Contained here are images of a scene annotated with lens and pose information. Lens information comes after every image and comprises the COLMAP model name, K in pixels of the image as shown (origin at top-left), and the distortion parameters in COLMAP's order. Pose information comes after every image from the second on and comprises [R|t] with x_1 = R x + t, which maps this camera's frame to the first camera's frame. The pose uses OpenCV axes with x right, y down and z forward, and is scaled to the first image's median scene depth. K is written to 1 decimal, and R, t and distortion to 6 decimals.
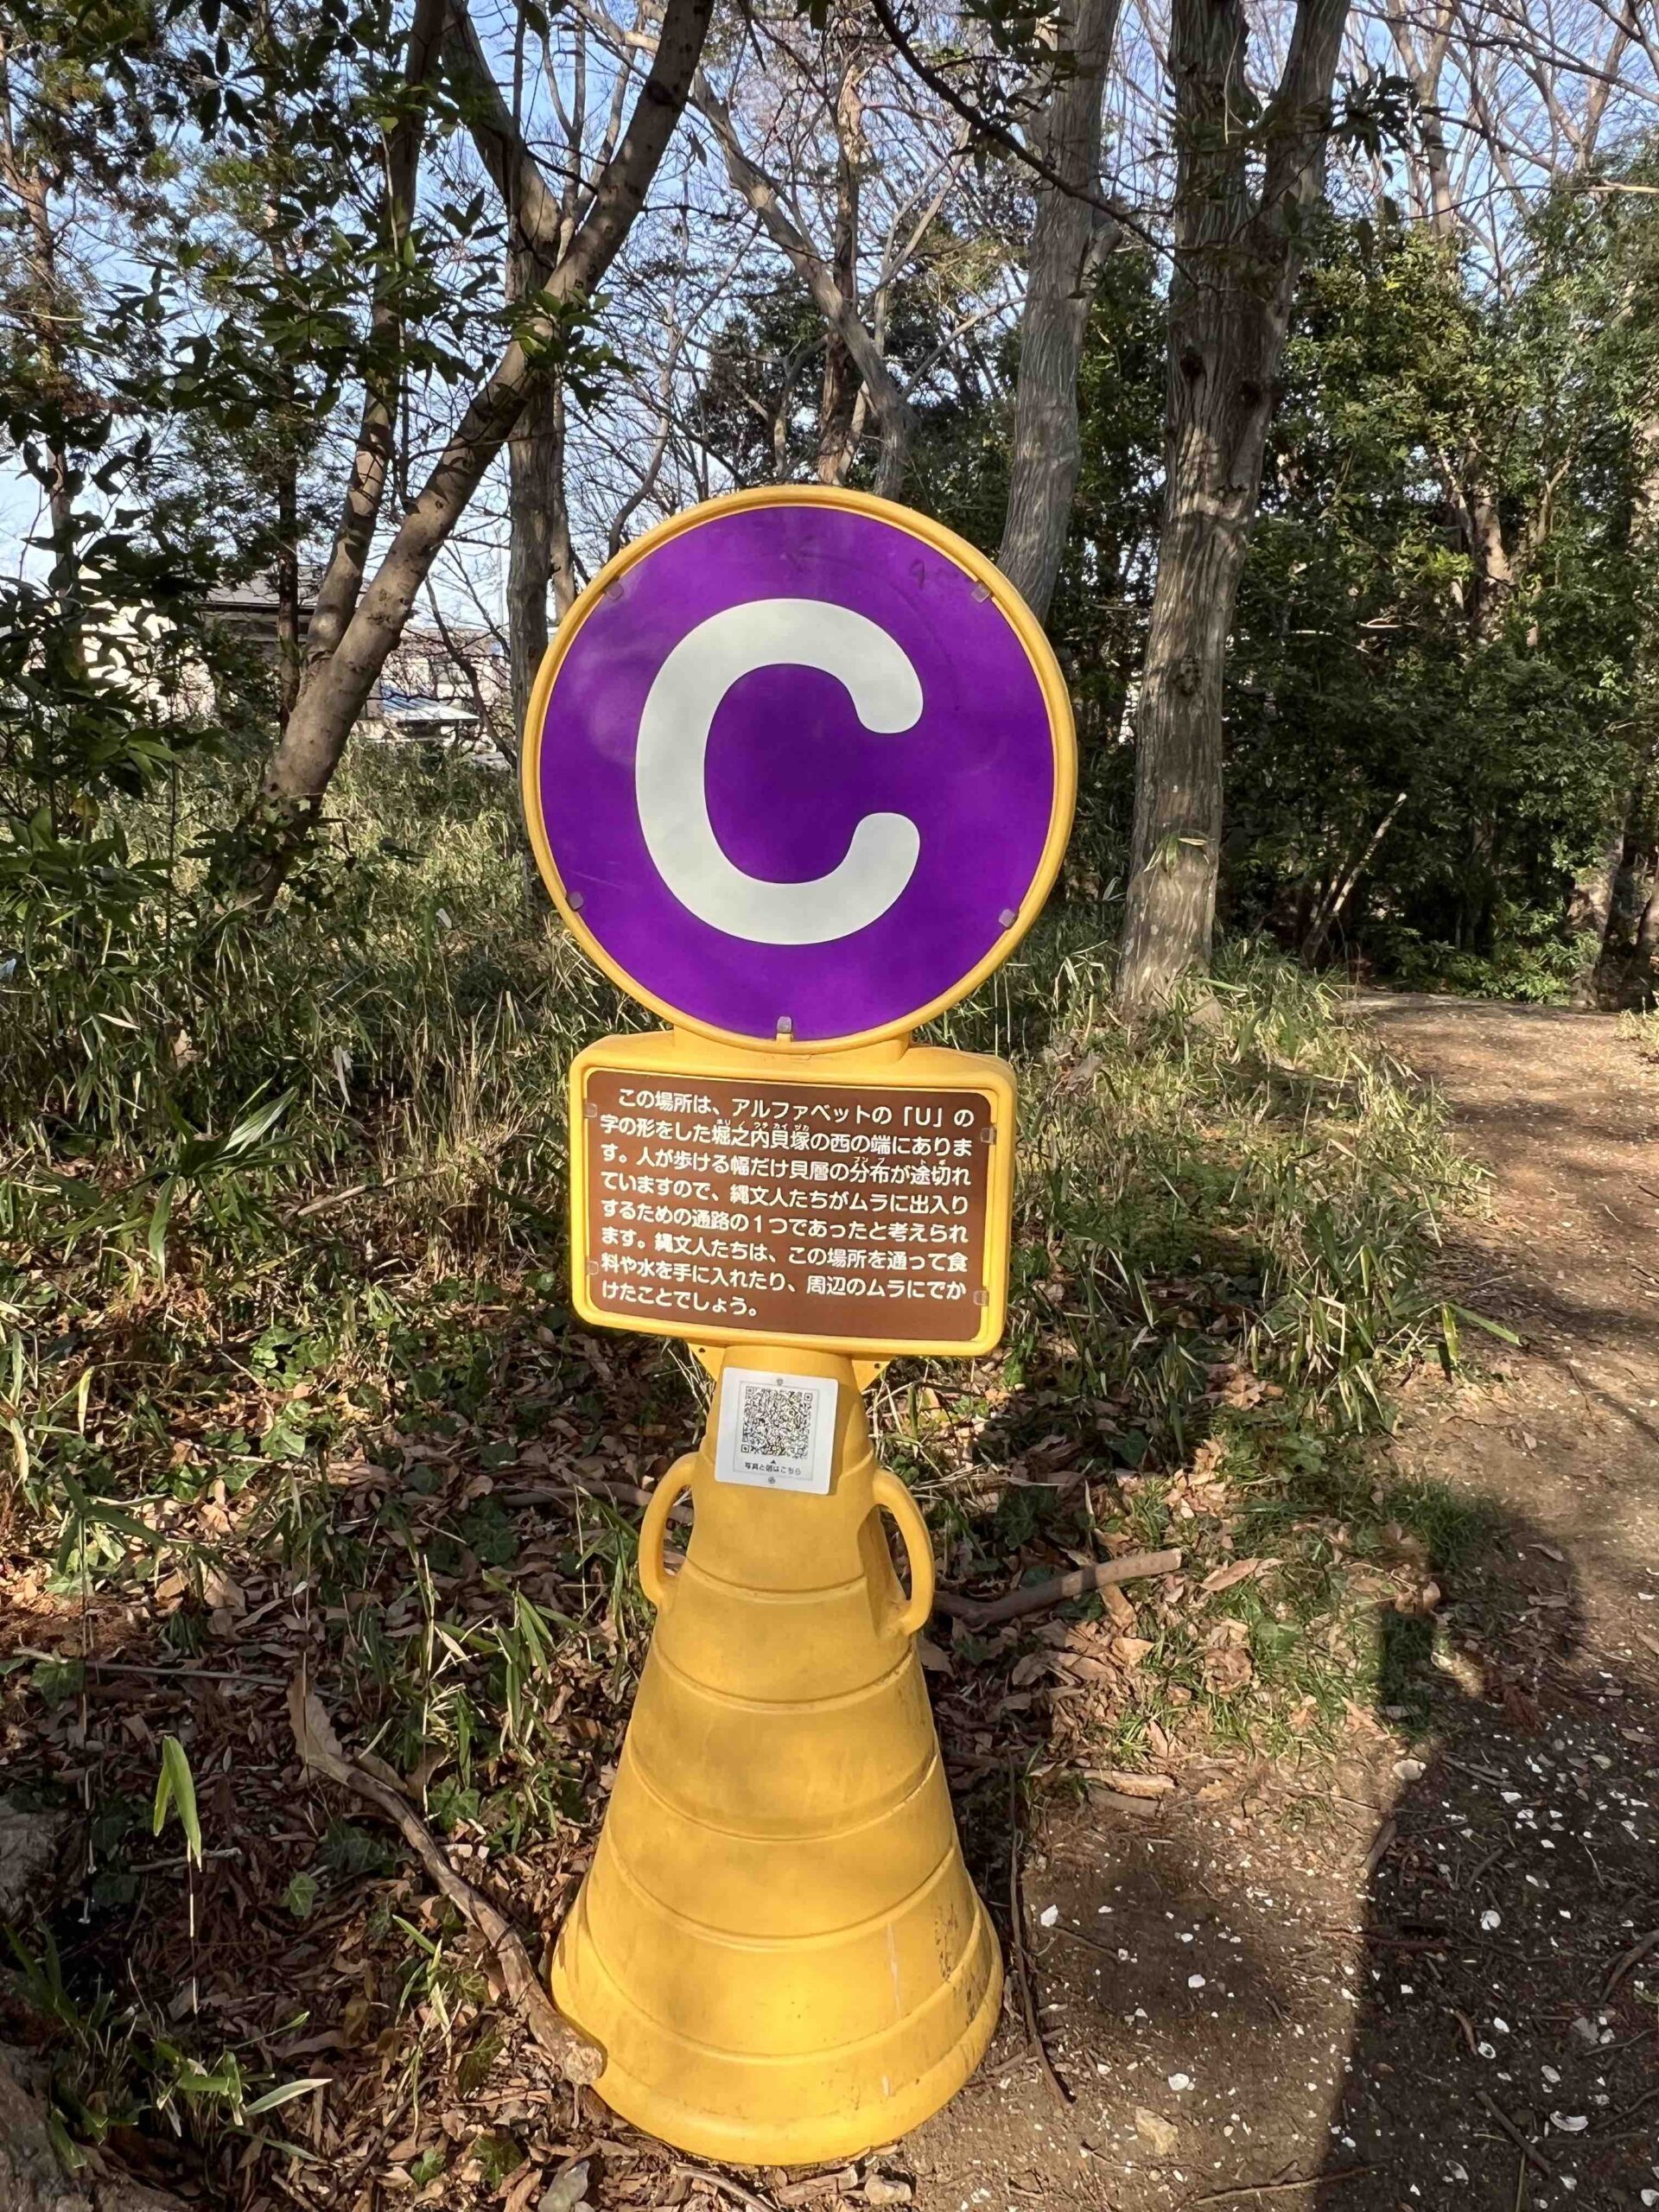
lens RADIAL K [[1624.3, 0, 825.7], [0, 1624.3, 1099.0], [0, 0, 1]] dist [0.003614, -0.000123]
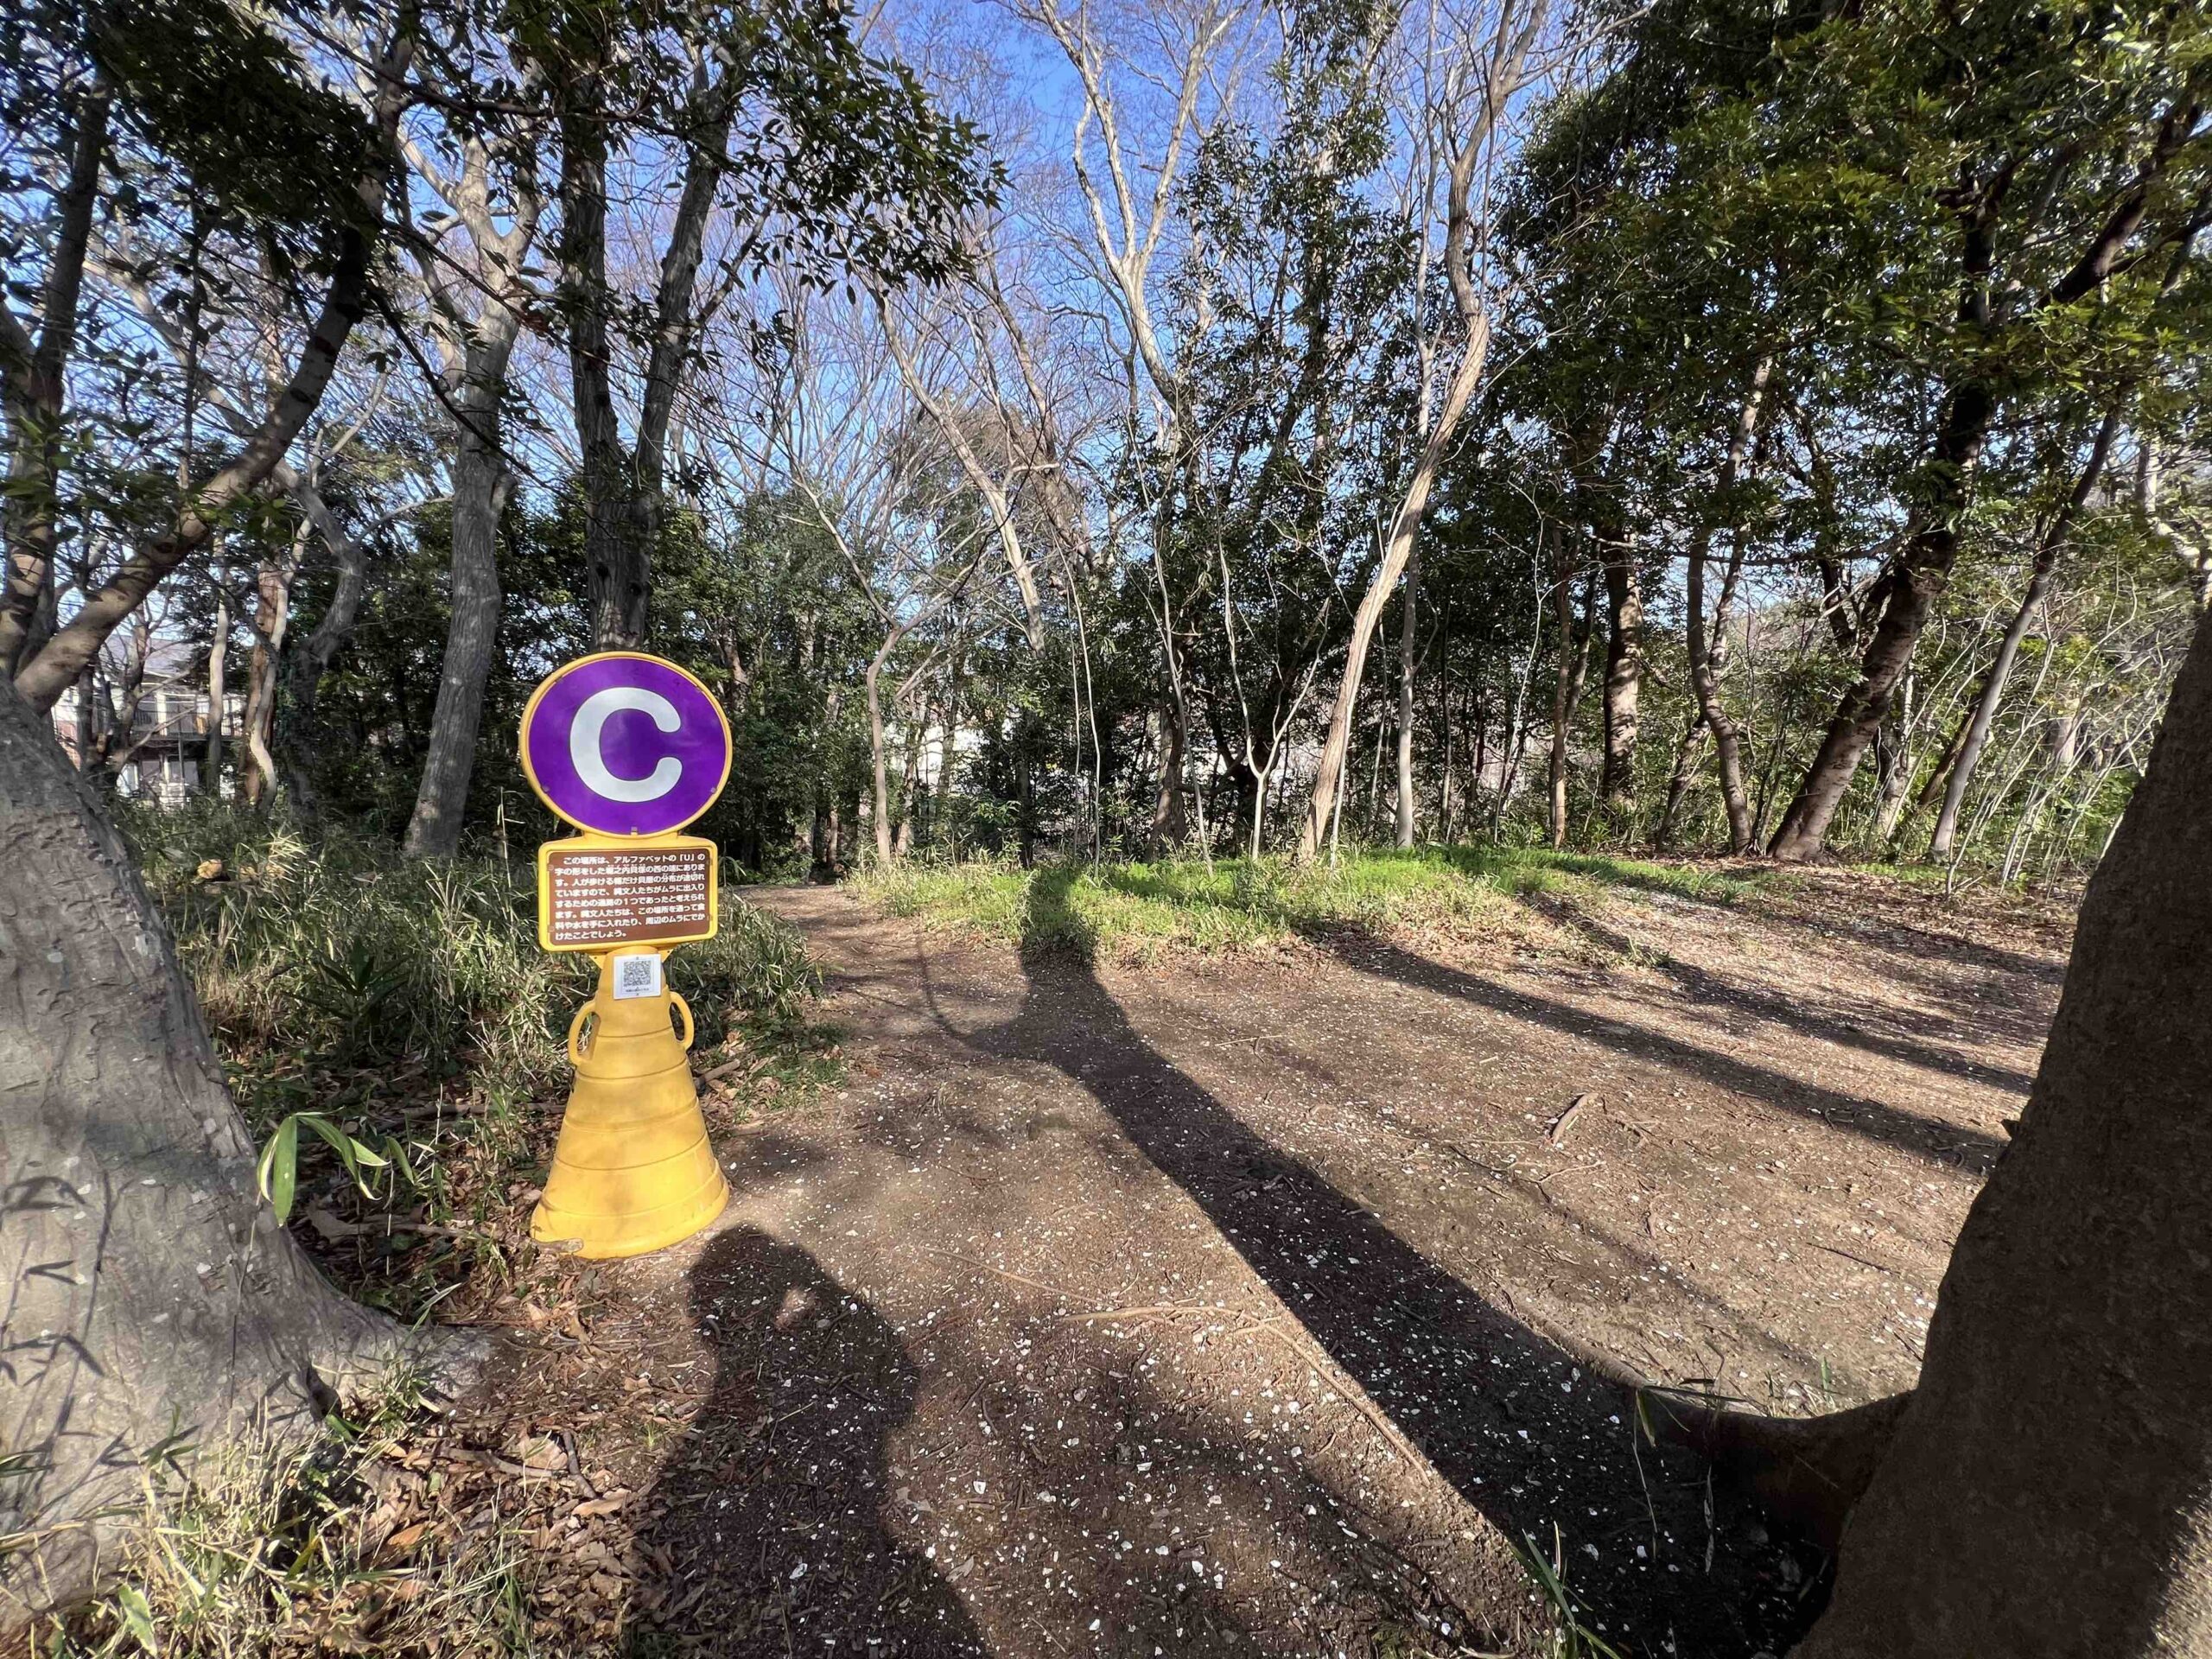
lens RADIAL K [[886.3, 0, 1104.1], [0, 886.3, 819.1], [0, 0, 1]] dist [0.000123, 0.000007]
pose [[0.715742, -0.041468, 0.697133, -0.512175], [0.148854, 0.984355, -0.094274, 0.204284], [-0.682317, 0.171246, 0.710717, -0.680498]]
